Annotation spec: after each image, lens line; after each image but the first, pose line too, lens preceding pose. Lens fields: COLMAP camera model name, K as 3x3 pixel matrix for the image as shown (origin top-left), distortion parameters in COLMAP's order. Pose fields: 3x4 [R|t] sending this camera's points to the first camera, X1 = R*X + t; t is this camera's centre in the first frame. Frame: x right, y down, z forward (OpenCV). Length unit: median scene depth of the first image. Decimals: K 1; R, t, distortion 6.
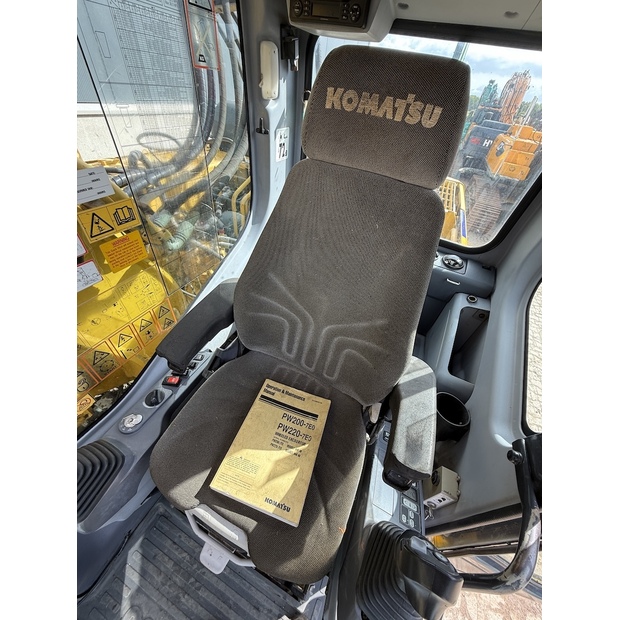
lens RADIAL K [[244.8, 0, 311.9], [0, 244.8, 310.5], [0, 0, 1]] dist [-0.004070, -0.000376]
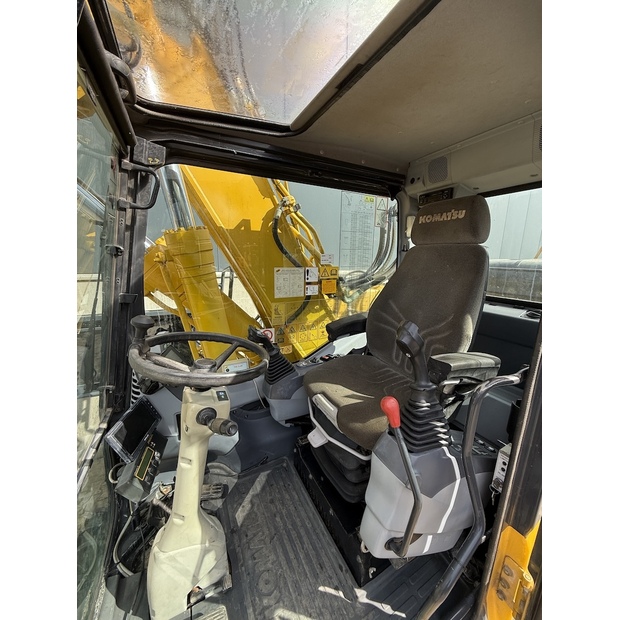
lens RADIAL K [[244.8, 0, 309.6], [0, 244.8, 310.9], [0, 0, 1]] dist [-0.004070, -0.000376]
pose [[0.787356, 0.013350, -0.616355, 0.419274], [-0.347402, 0.835524, -0.425688, 0.780555], [0.509297, 0.549291, 0.662492, -0.412809]]
